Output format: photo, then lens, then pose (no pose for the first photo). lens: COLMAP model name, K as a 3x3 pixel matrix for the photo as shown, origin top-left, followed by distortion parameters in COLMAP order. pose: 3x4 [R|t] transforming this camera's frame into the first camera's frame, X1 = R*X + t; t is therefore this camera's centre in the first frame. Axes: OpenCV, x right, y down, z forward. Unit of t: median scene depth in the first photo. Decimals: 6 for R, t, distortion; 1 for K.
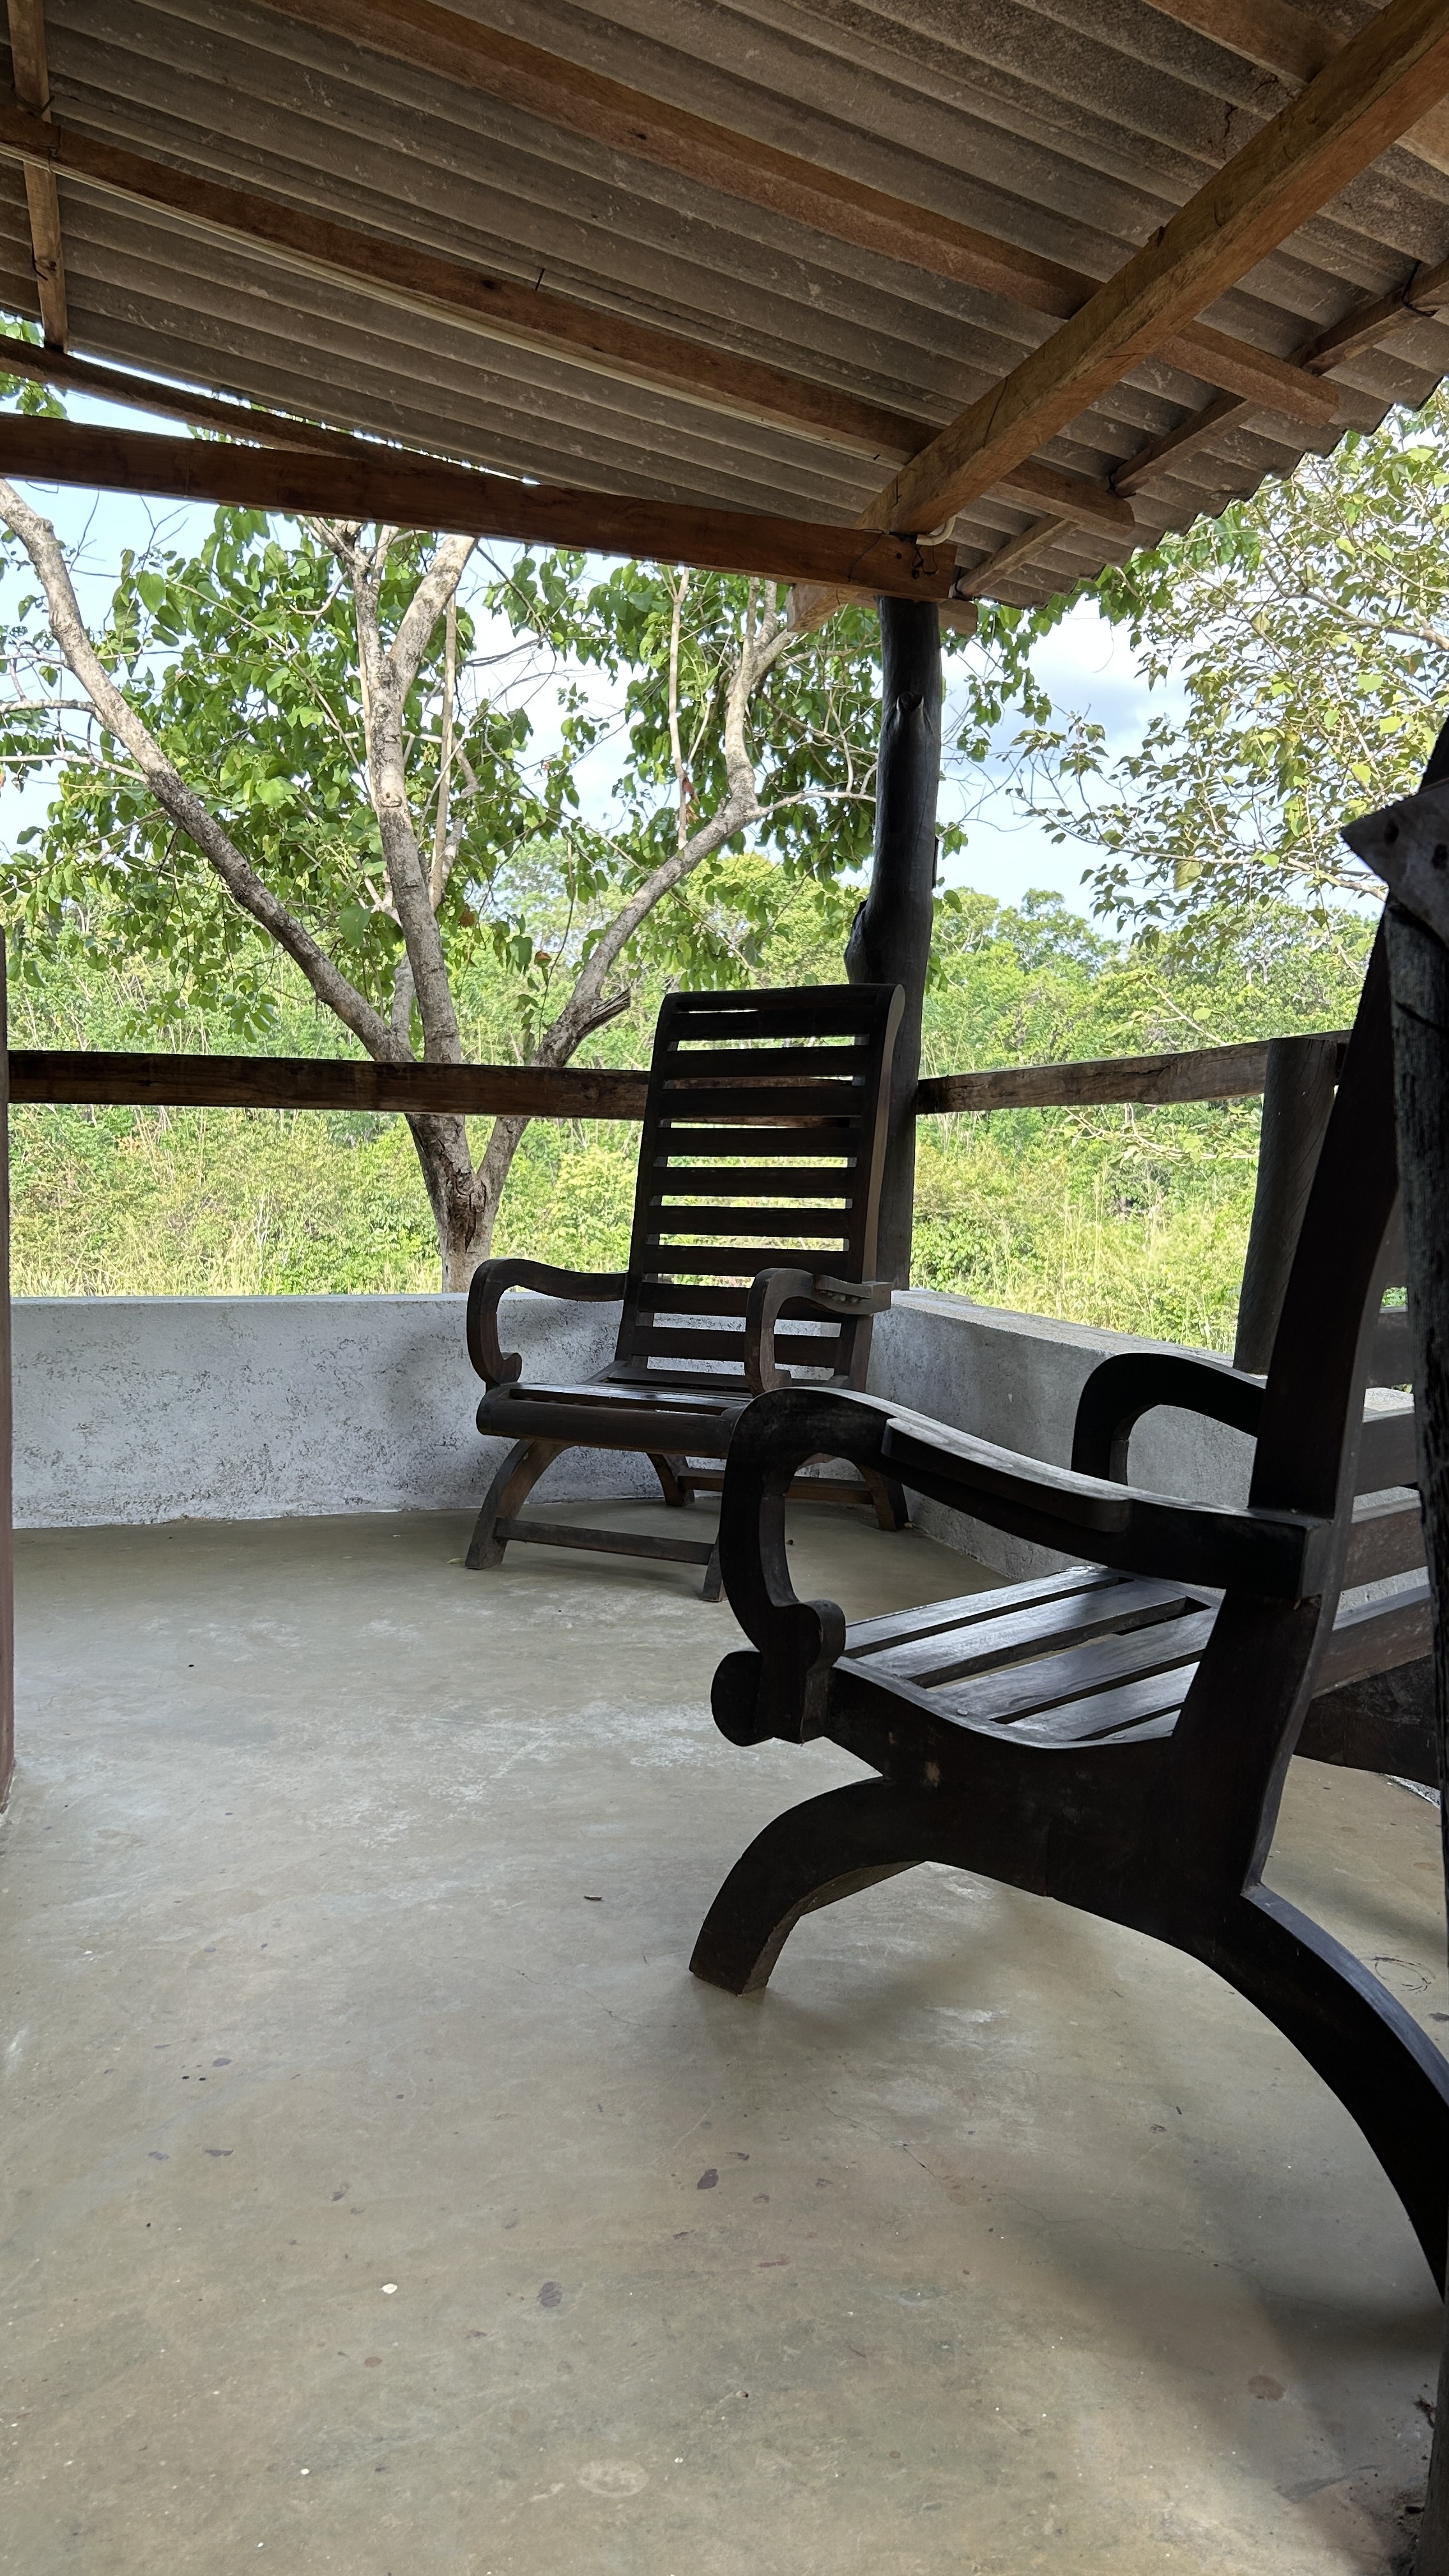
lens RADIAL K [[1958.2, 0, 724.5], [0, 1958.2, 1288.0], [0, 0, 1]] dist [0.050623, 0.000229]
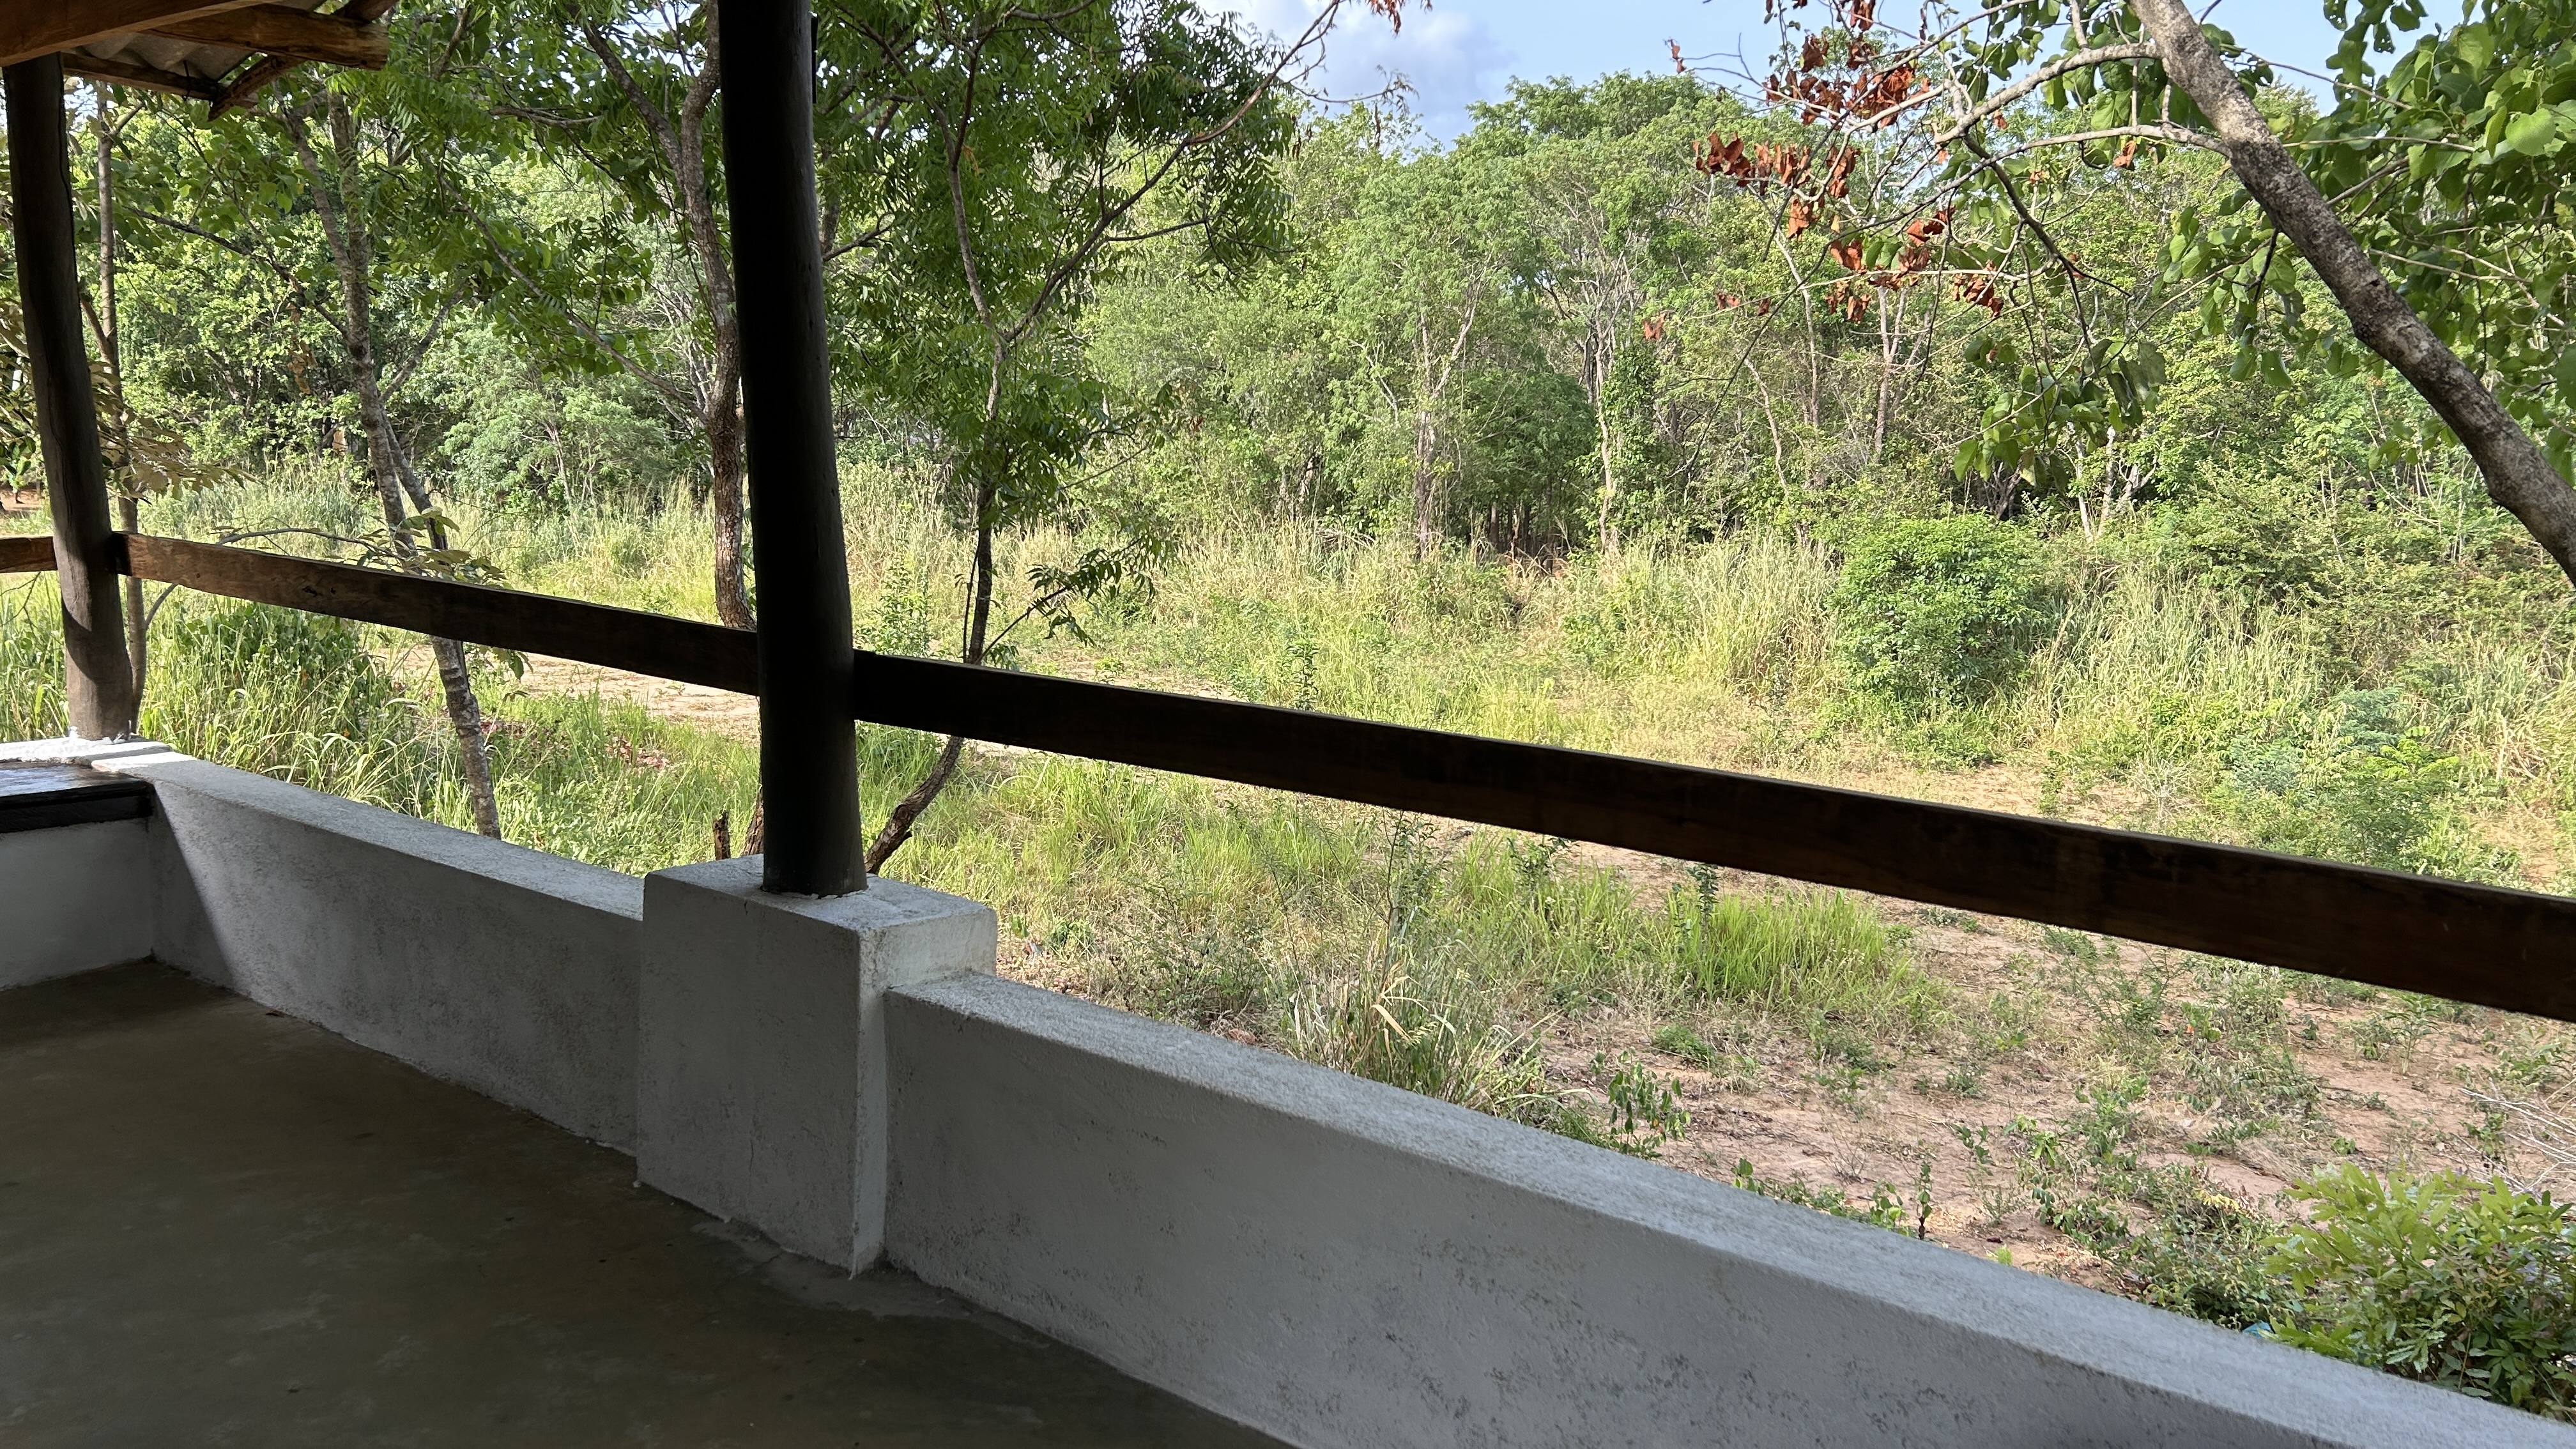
lens RADIAL K [[1958.2, 0, 1288.0], [0, 1958.2, 724.5], [0, 0, 1]] dist [0.050623, 0.000229]
pose [[0.606344, 0.142236, -0.782378, 0.062394], [-0.087347, 0.989833, 0.112257, -0.145427], [0.790391, 0.000272, 0.612603, 0.438887]]
